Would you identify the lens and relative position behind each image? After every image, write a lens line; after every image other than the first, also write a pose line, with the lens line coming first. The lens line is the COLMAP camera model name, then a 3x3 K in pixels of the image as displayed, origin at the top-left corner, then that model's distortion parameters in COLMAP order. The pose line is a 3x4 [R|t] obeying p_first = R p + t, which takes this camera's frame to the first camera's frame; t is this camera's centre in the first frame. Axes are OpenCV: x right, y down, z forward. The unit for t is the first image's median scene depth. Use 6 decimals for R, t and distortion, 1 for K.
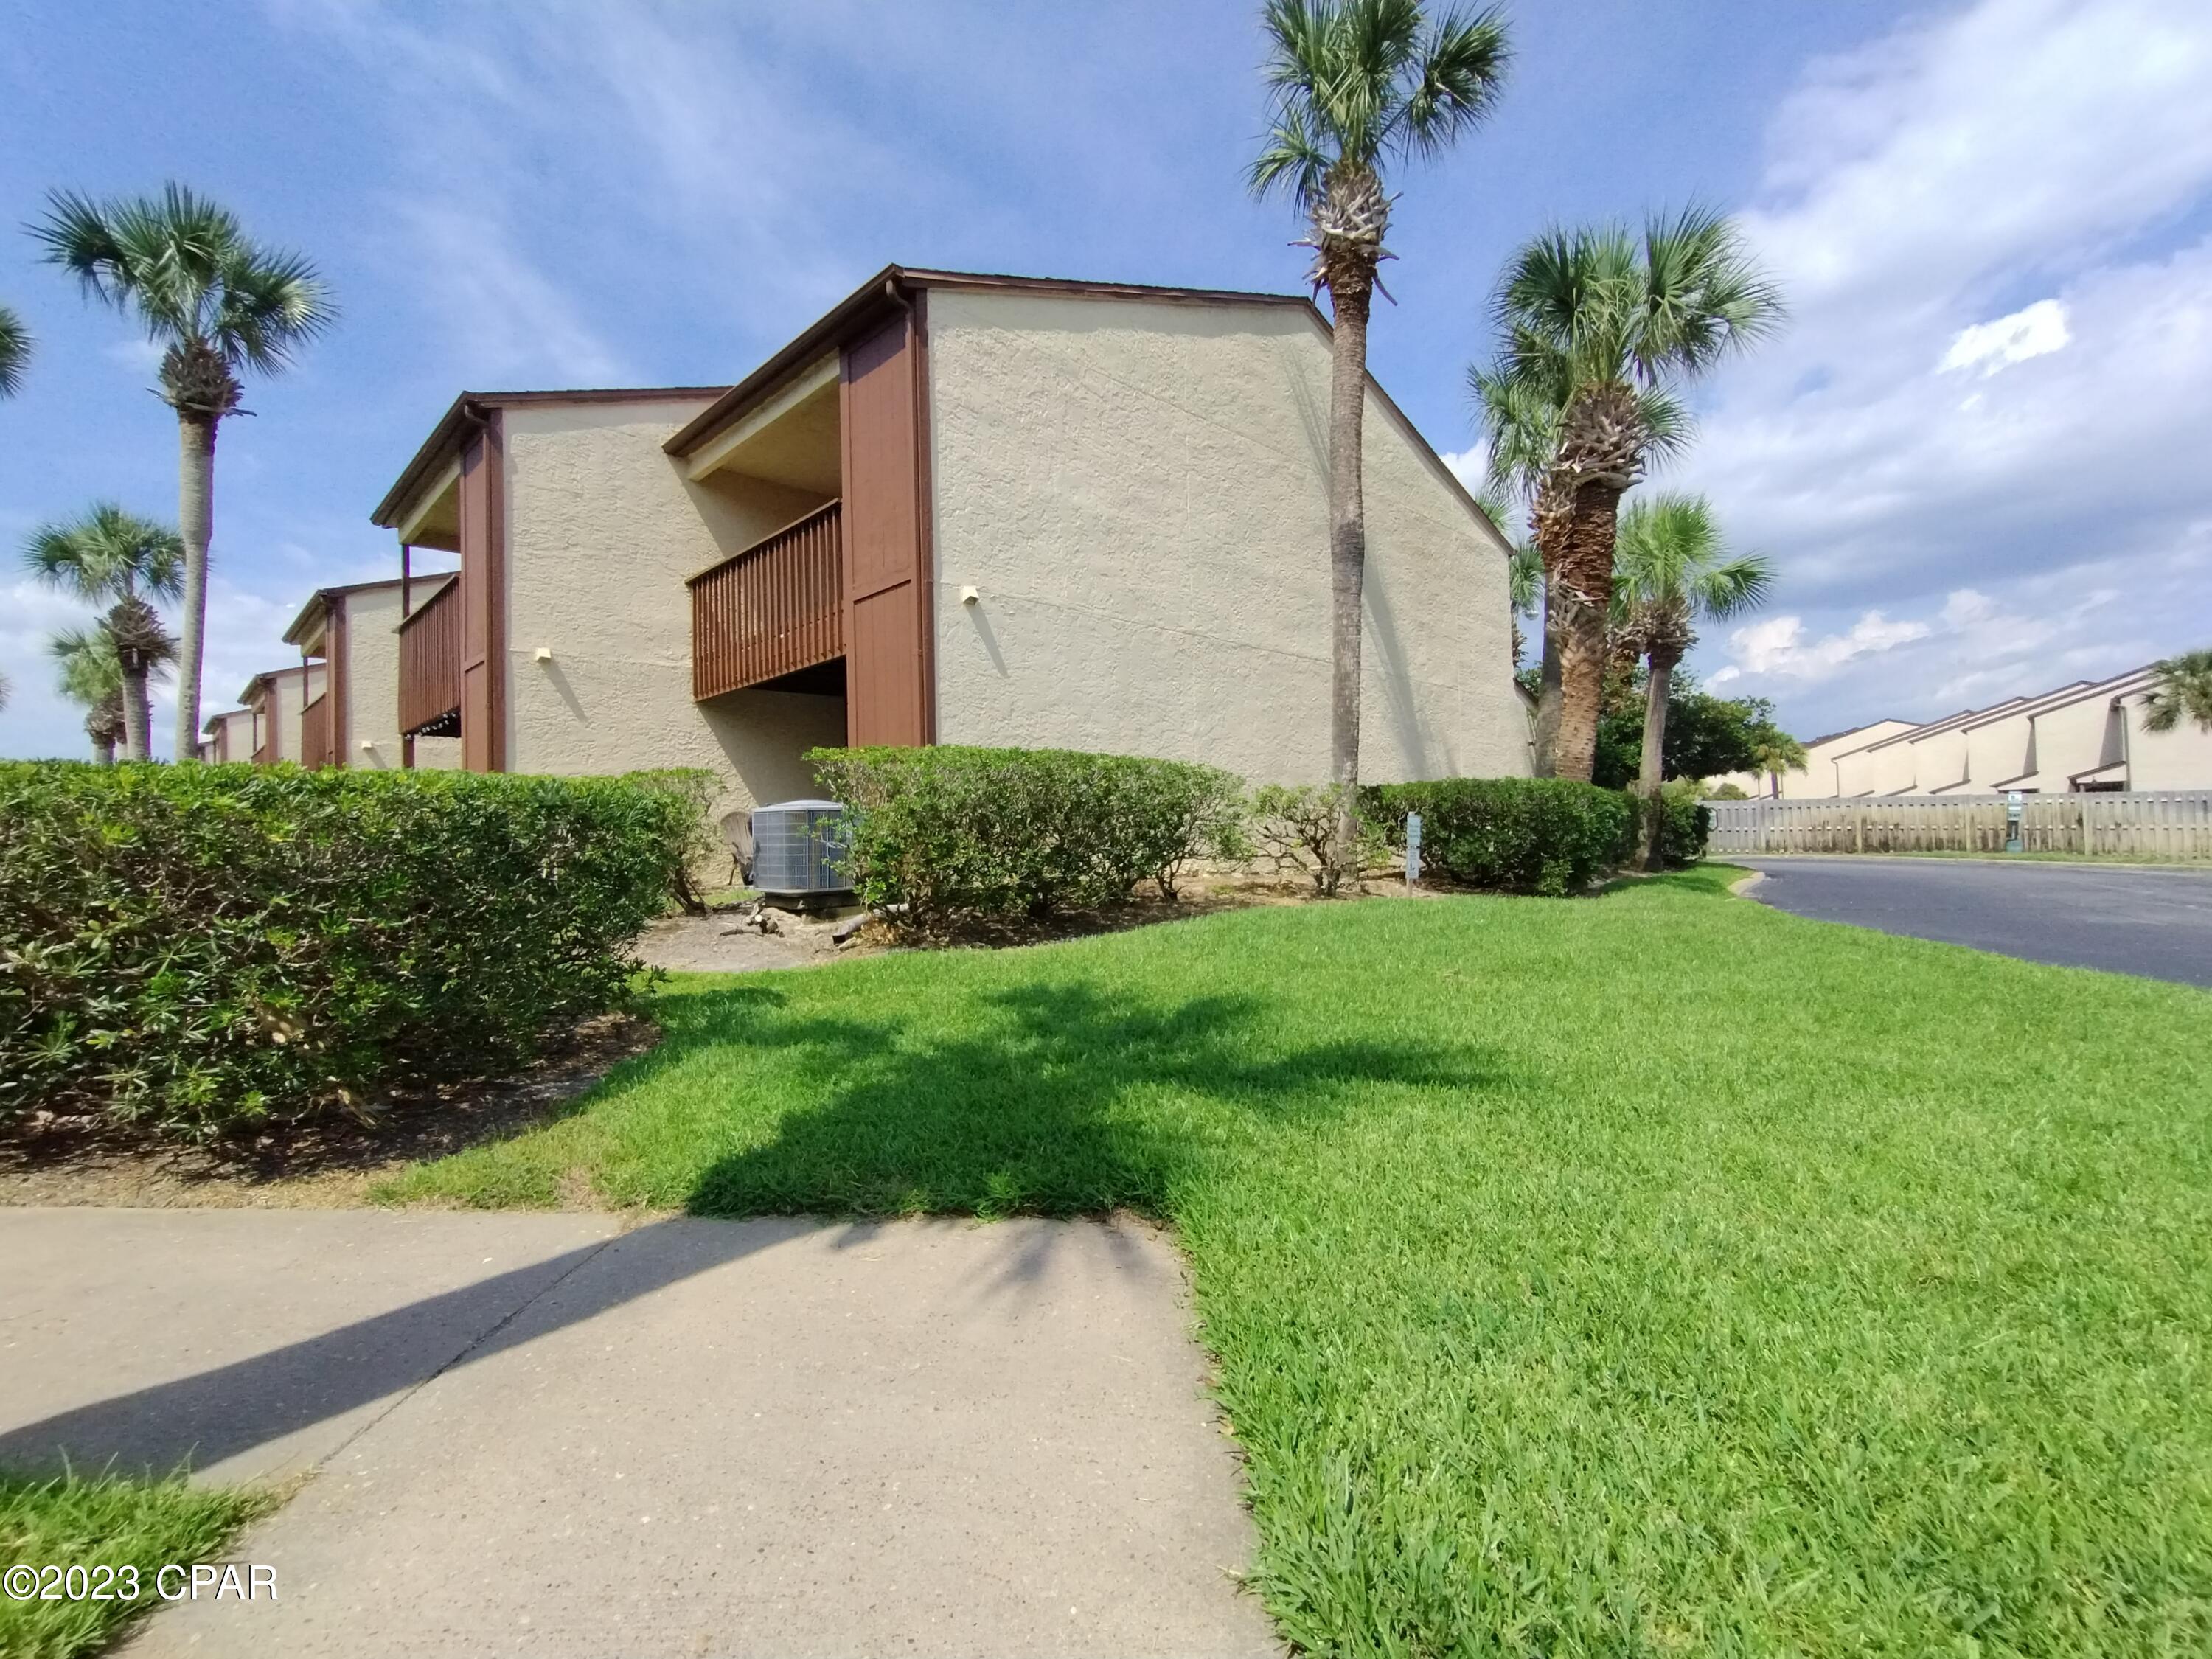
lens RADIAL K [[1015.9, 0, 1103.3], [0, 1015.9, 835.0], [0, 0, 1]] dist [-0.004013, 0.000916]
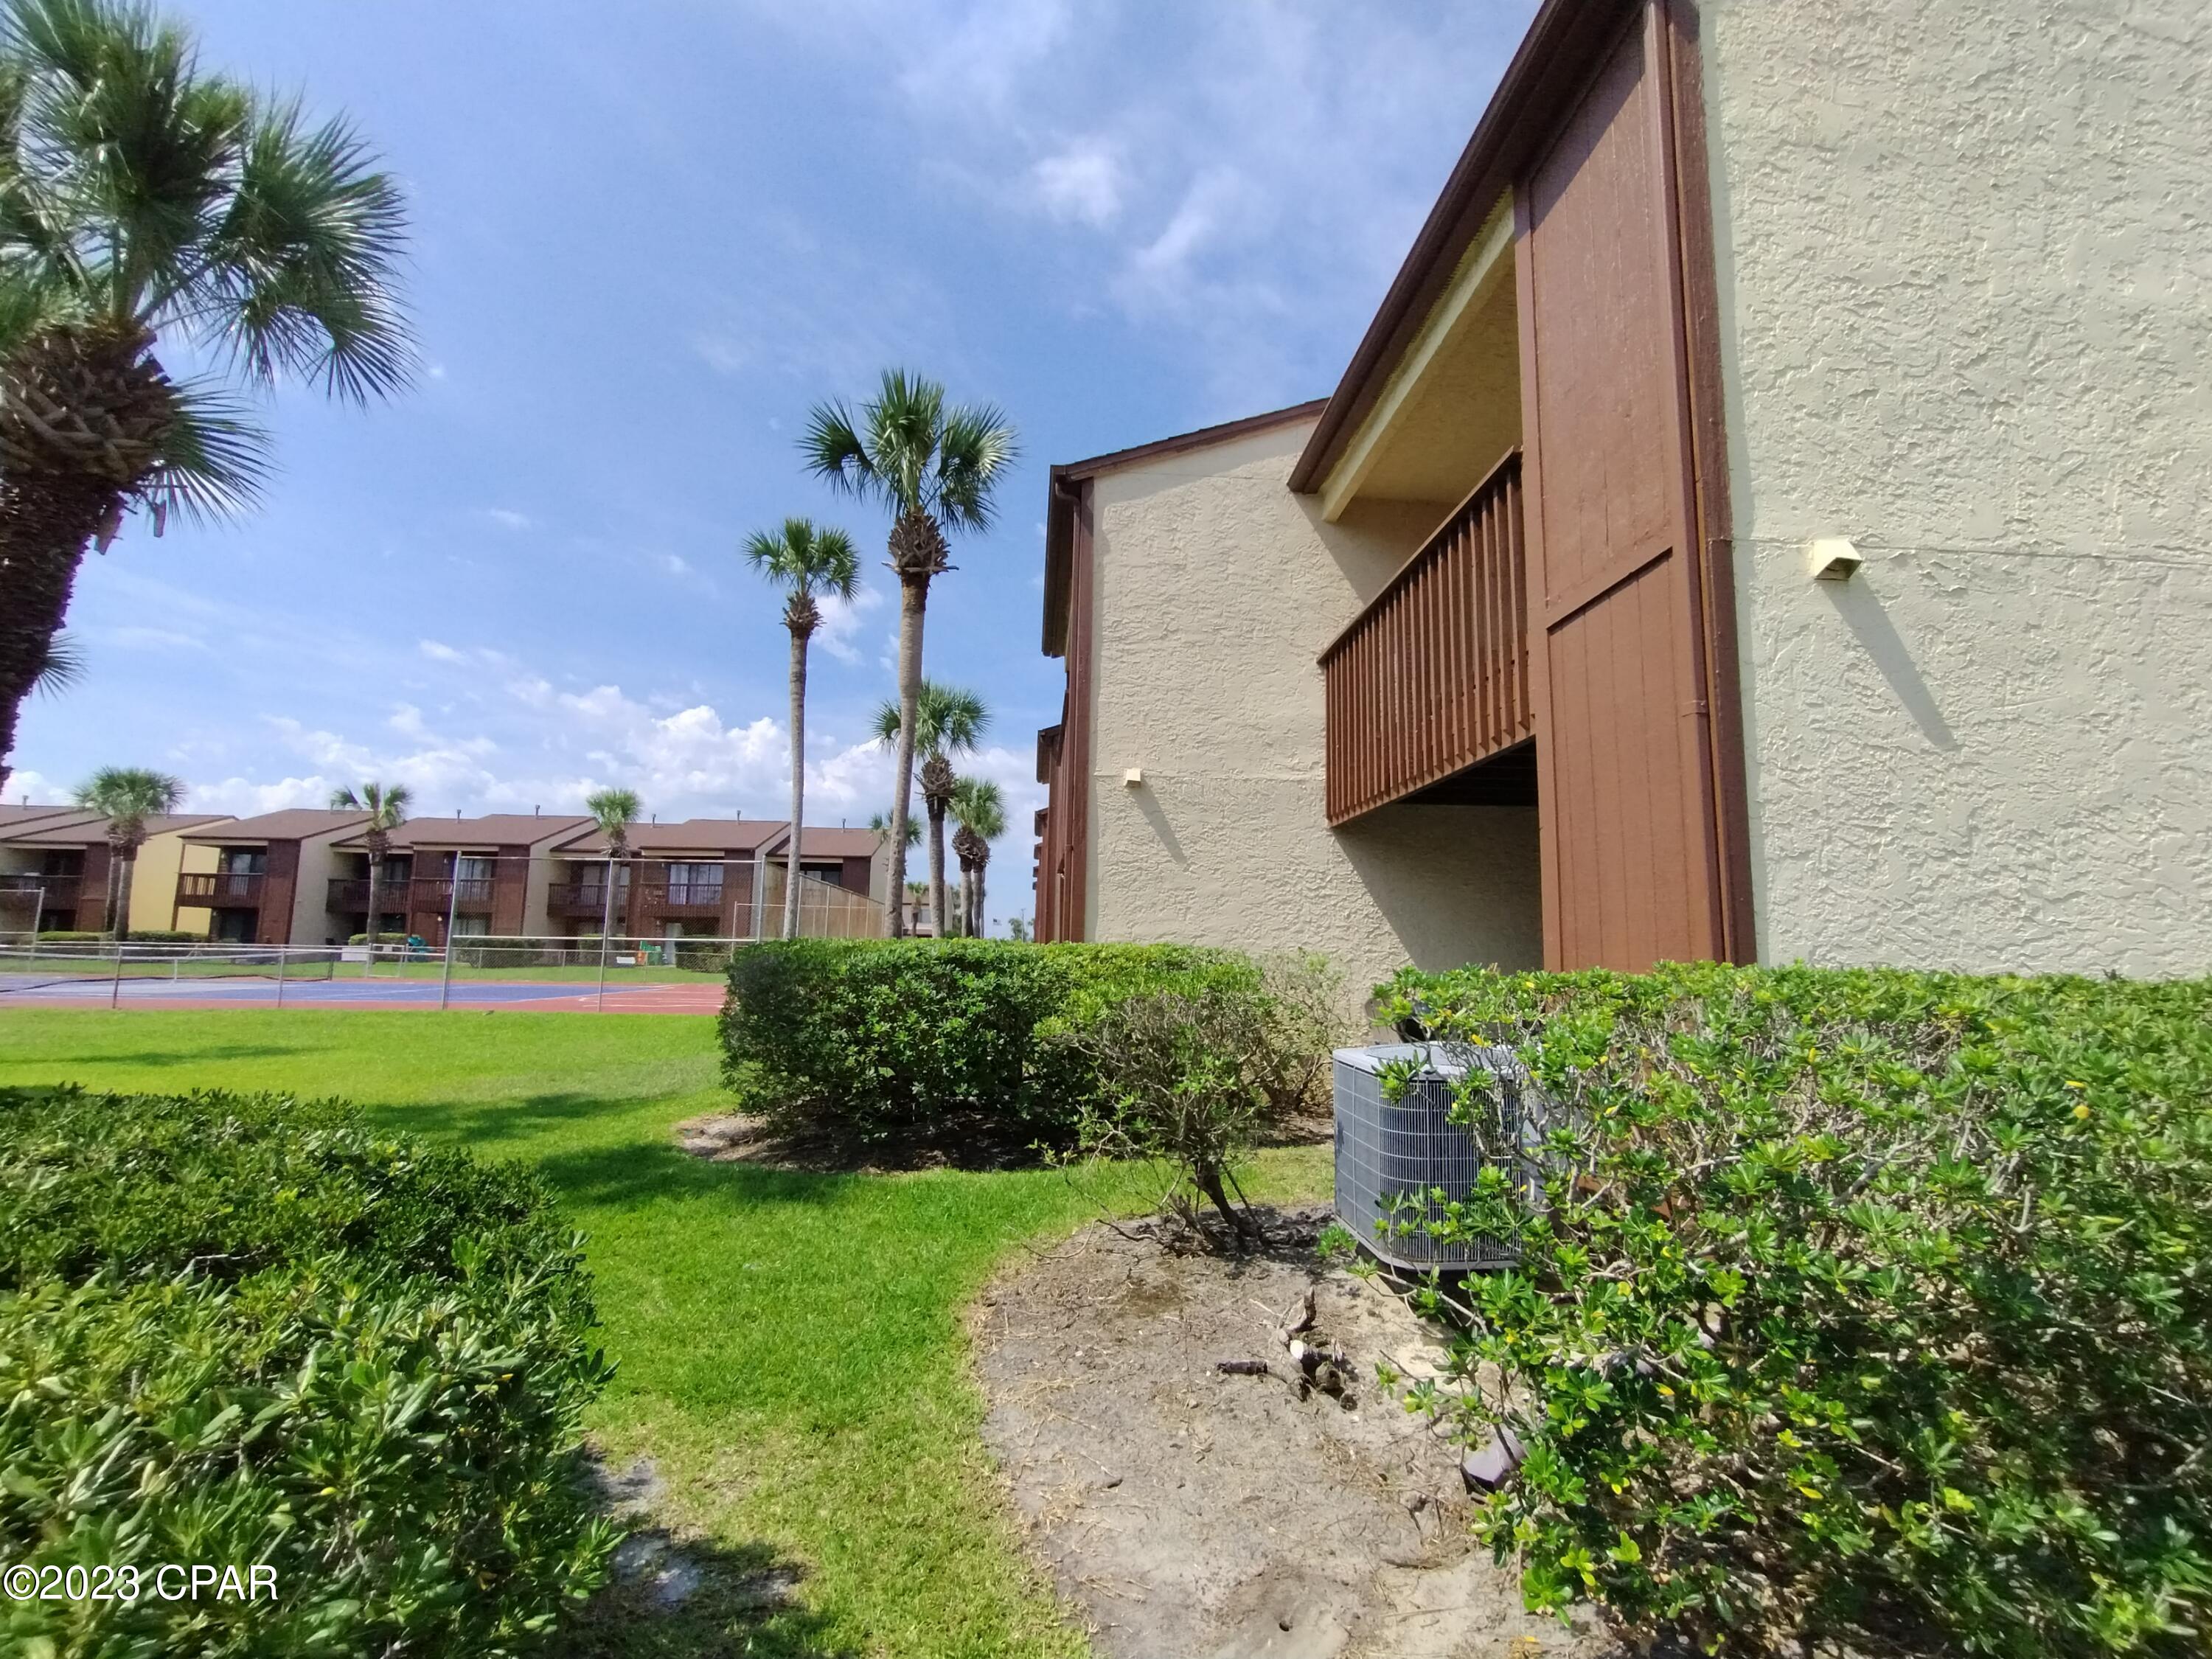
lens RADIAL K [[1015.9, 0, 1103.3], [0, 1015.9, 830.3], [0, 0, 1]] dist [-0.004013, 0.000916]
pose [[0.761841, -0.042707, -0.646354, -0.078975], [-0.025334, 0.995096, -0.095611, -0.065758], [0.647268, 0.089215, 0.757024, 0.416913]]
